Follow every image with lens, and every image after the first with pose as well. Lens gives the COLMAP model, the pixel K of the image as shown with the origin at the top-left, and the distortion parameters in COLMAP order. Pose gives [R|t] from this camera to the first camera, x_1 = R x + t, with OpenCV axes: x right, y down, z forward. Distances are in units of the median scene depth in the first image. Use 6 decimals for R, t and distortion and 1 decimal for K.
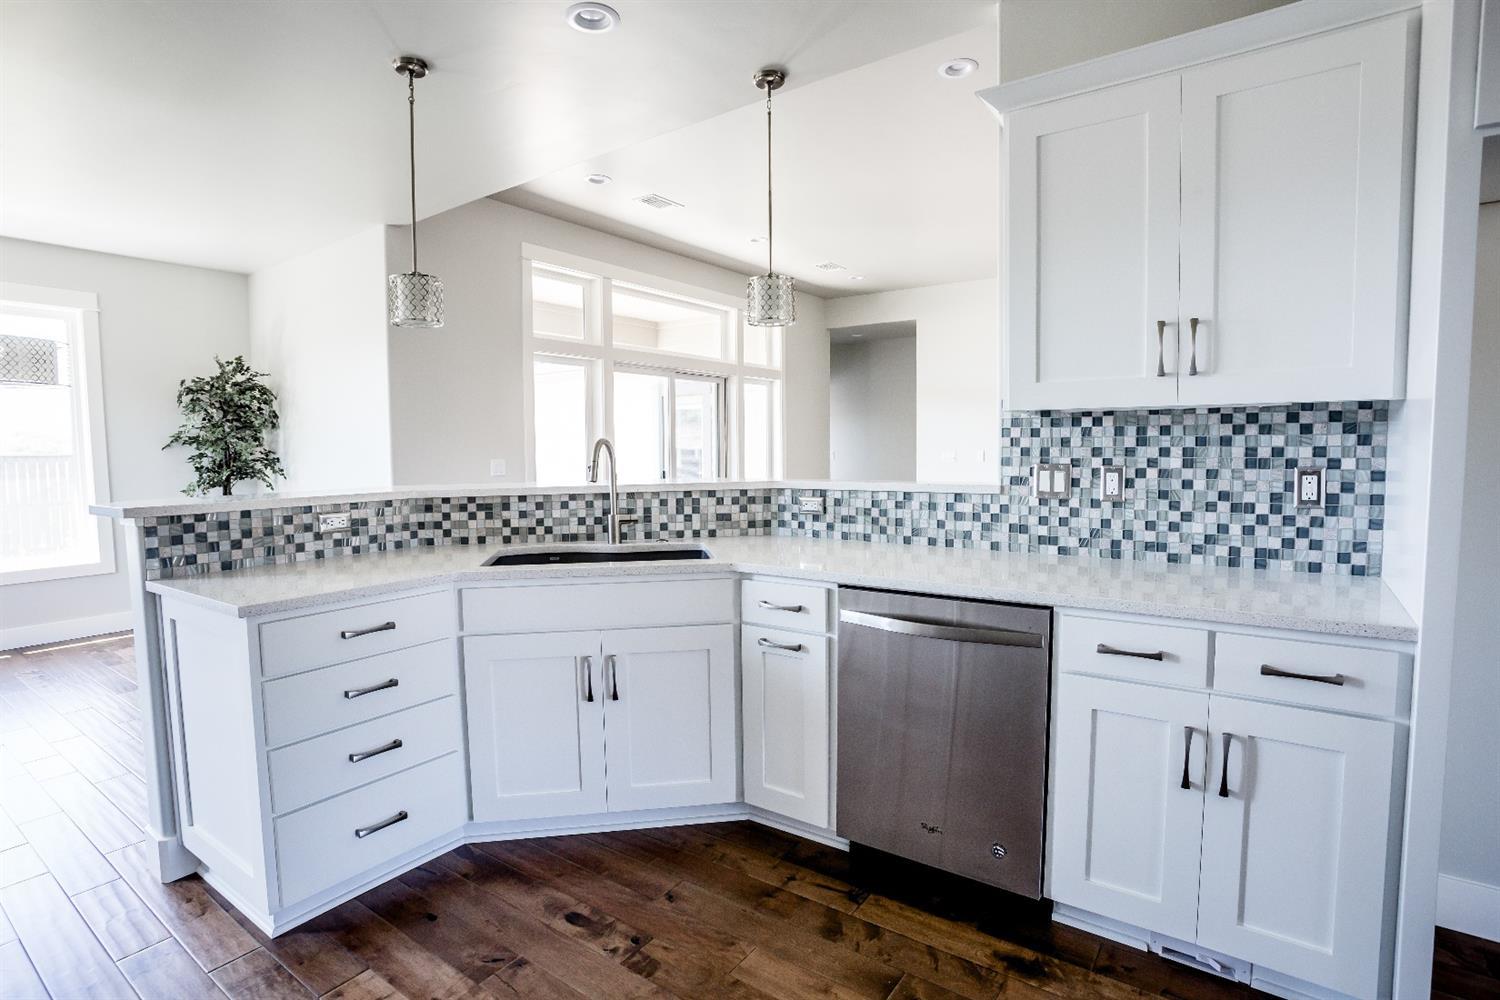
lens RADIAL K [[723.4, 0, 758.1], [0, 723.4, 499.4], [0, 0, 1]] dist [-0.058518, 0.011949]
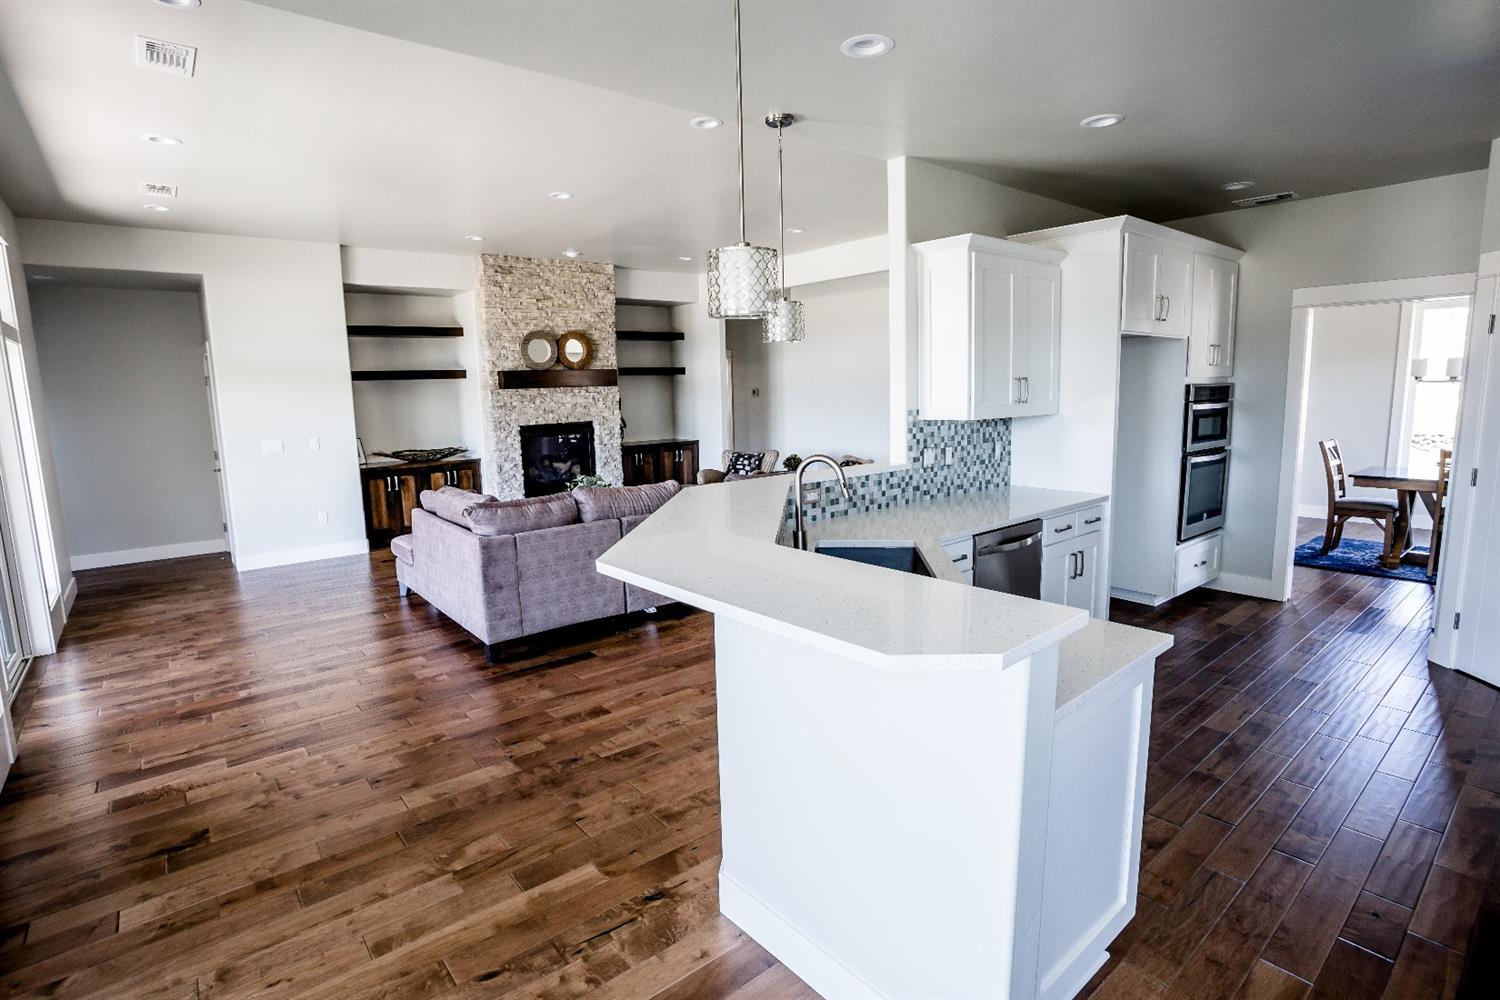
lens RADIAL K [[723.4, 0, 735.0], [0, 723.4, 486.1], [0, 0, 1]] dist [-0.058518, 0.011949]
pose [[0.288890, -0.121390, 0.949635, -1.384031], [0.092671, 0.990816, 0.098462, -0.173055], [-0.952867, 0.059559, 0.297486, 0.942856]]
